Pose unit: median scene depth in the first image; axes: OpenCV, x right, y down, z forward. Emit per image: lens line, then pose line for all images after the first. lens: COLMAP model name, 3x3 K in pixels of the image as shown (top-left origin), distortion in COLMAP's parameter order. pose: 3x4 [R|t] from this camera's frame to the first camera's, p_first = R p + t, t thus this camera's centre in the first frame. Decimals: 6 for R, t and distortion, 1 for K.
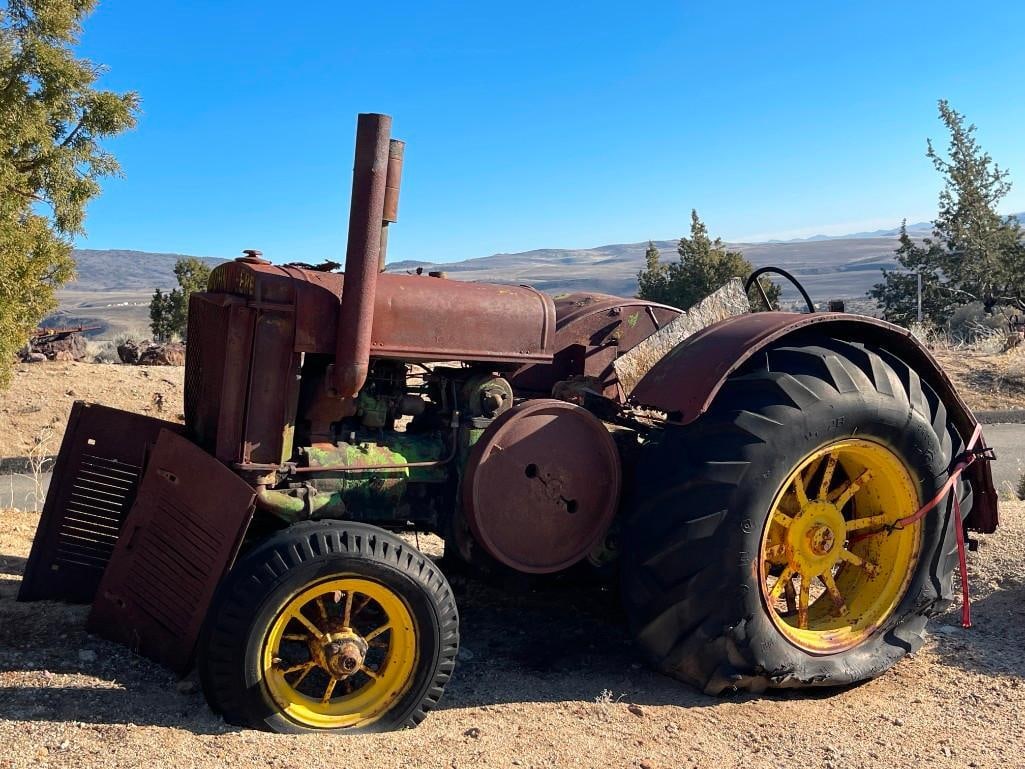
lens RADIAL K [[1170.3, 0, 526.9], [0, 1170.3, 388.5], [0, 0, 1]] dist [0.044293, 0.000000]
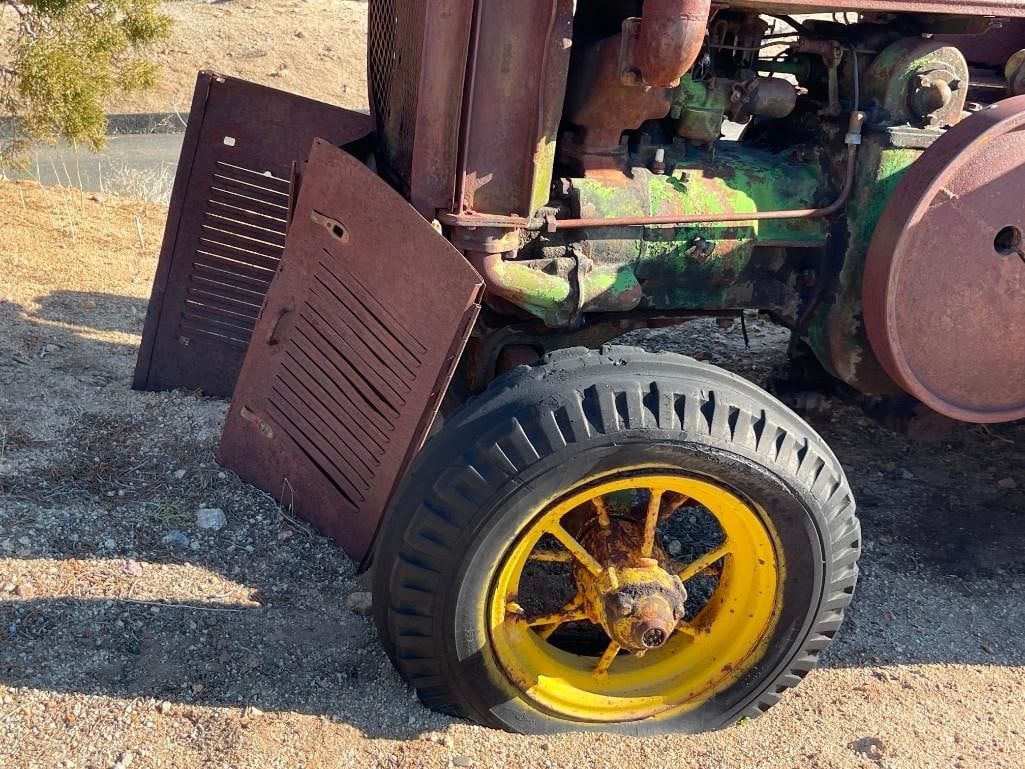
lens RADIAL K [[1170.3, 0, 520.7], [0, 1170.3, 385.7], [0, 0, 1]] dist [0.044293, 0.000000]
pose [[0.976394, 0.080622, -0.200385, -0.095278], [-0.019207, 0.956460, 0.291232, -0.014869], [0.215140, -0.280508, 0.935430, 0.454074]]
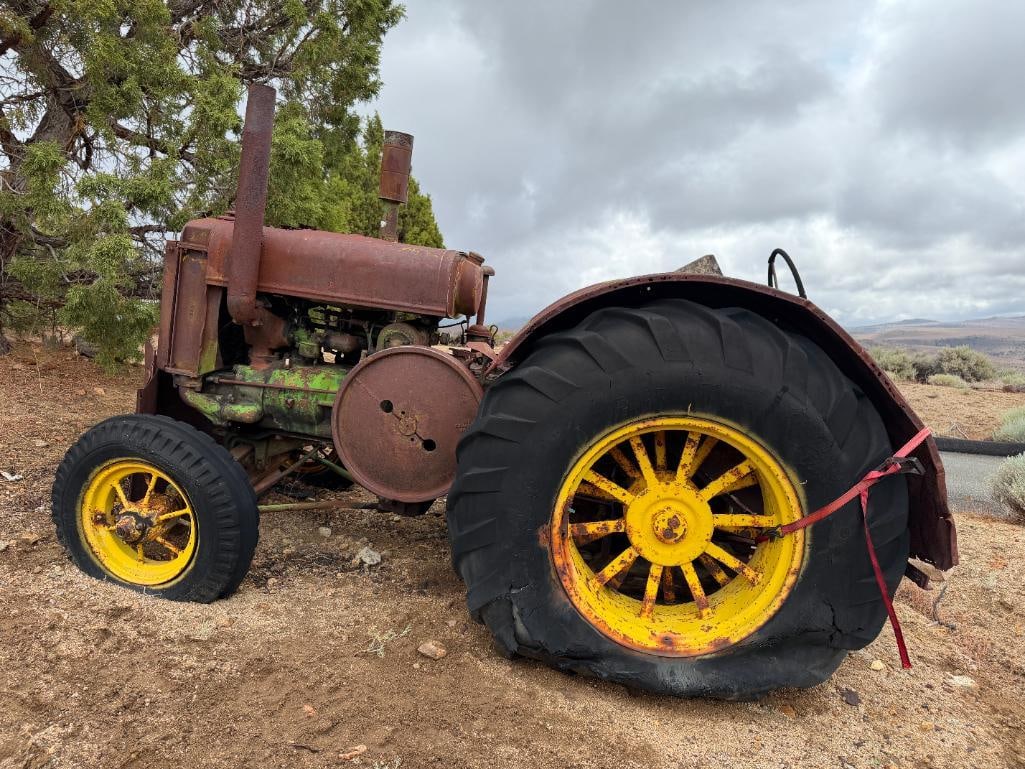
lens RADIAL K [[736.7, 0, 516.7], [0, 736.7, 383.6], [0, 0, 1]] dist [0.096960, 0.000507]
pose [[0.819933, 0.098098, -0.563991, 0.500421], [-0.106177, 0.994174, 0.018562, 0.022873], [0.562527, 0.044664, 0.825572, 0.490161]]
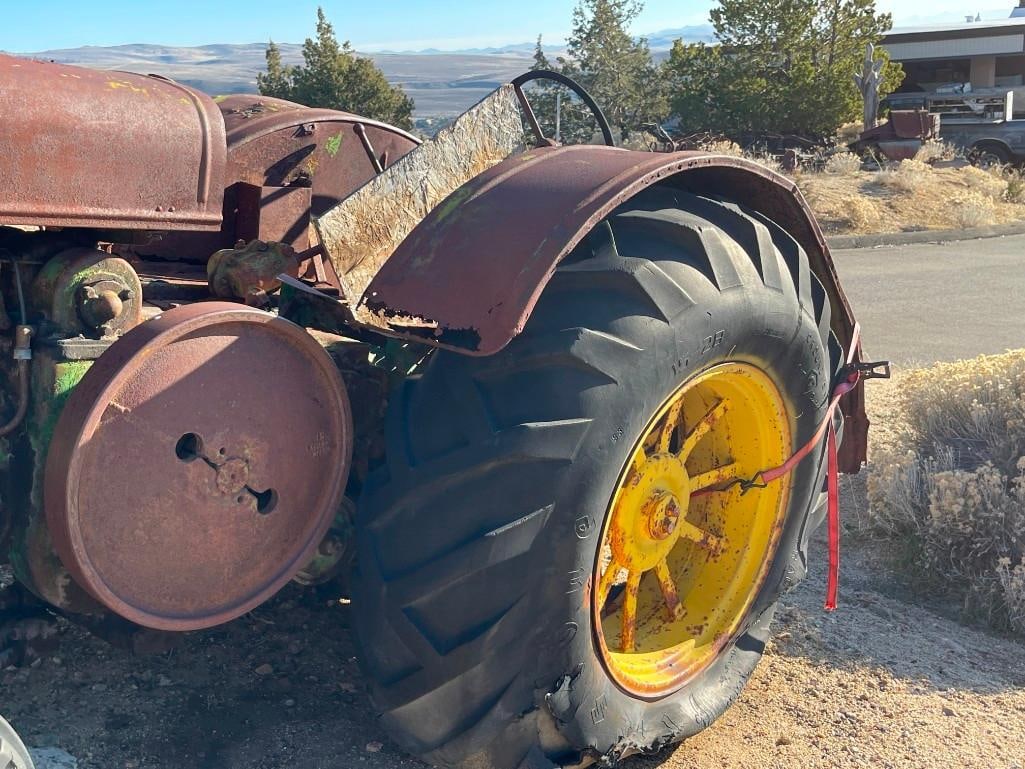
lens RADIAL K [[1170.3, 0, 525.3], [0, 1170.3, 377.9], [0, 0, 1]] dist [0.044293, 0.000000]
pose [[0.947792, -0.026096, 0.317818, -0.019018], [-0.021303, 0.989238, 0.144757, -0.037225], [-0.318175, -0.143970, 0.937036, 0.475411]]
